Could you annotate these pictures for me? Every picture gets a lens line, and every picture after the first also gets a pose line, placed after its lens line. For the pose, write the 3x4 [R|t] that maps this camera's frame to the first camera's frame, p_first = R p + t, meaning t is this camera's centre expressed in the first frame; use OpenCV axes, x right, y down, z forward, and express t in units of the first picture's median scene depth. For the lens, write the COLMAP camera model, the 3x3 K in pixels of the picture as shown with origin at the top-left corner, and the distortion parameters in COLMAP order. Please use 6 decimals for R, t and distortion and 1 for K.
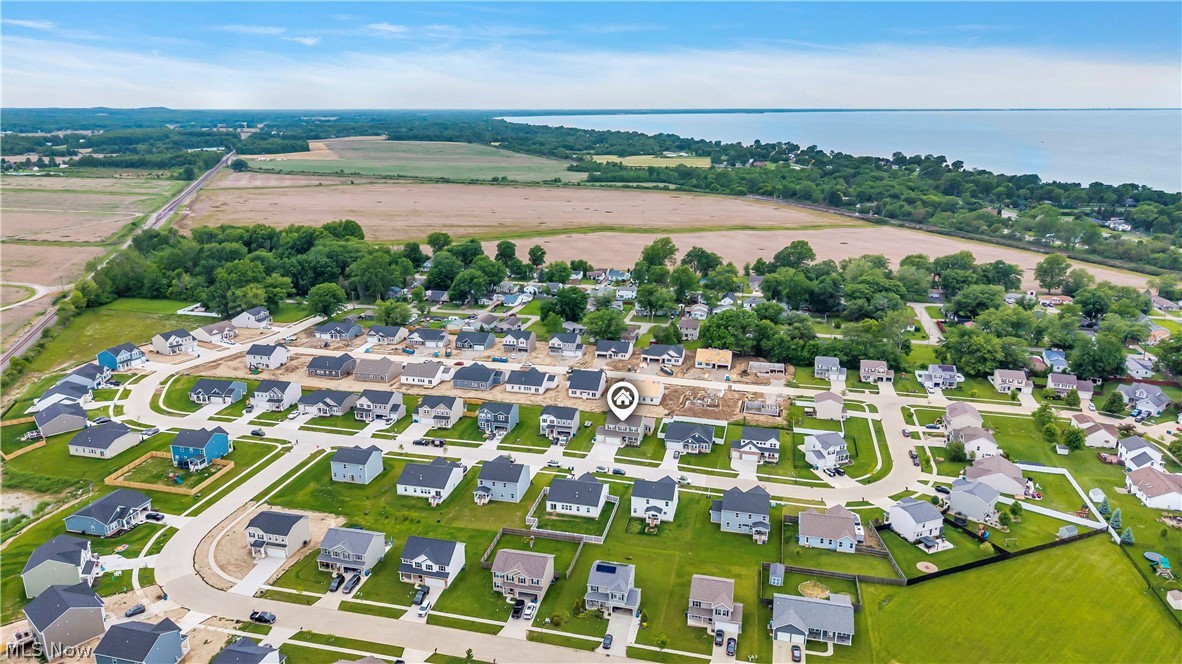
lens RADIAL K [[783.5, 0, 591.0], [0, 783.5, 332.0], [0, 0, 1]] dist [0.101192, -0.137636]
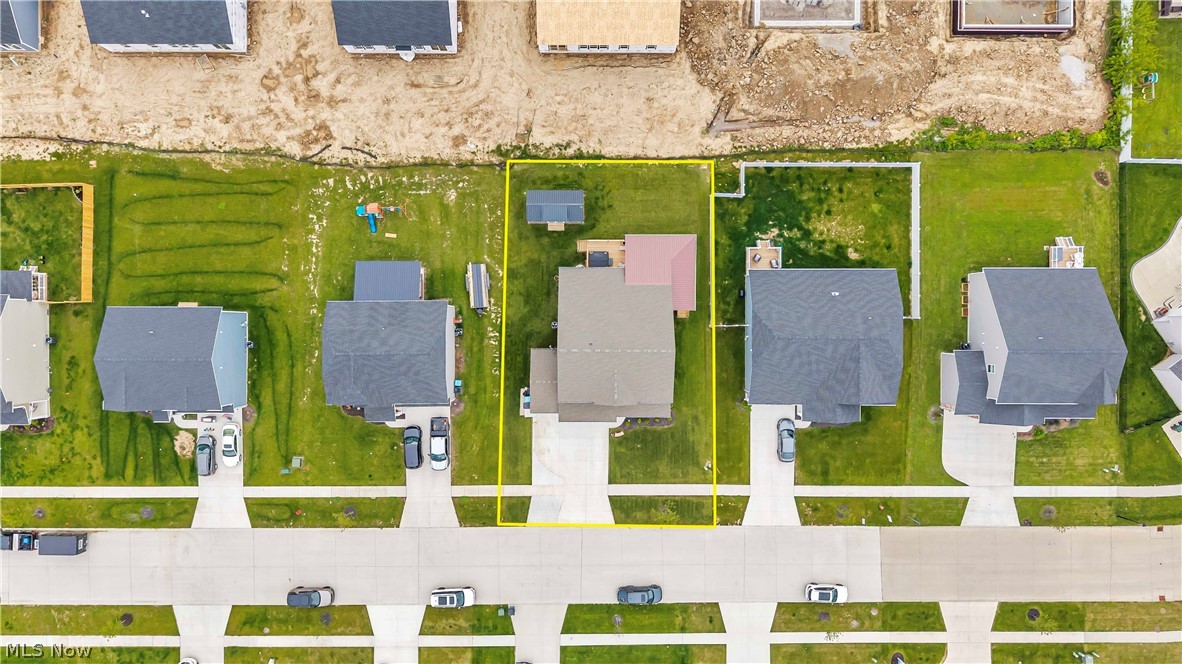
lens RADIAL K [[783.5, 0, 591.0], [0, 783.5, 332.0], [0, 0, 1]] dist [0.101192, -0.137636]
pose [[0.972183, -0.234149, 0.005891, 0.034918], [0.058349, 0.266467, 0.962076, -0.181472], [-0.226839, -0.934970, 0.272717, 0.938129]]
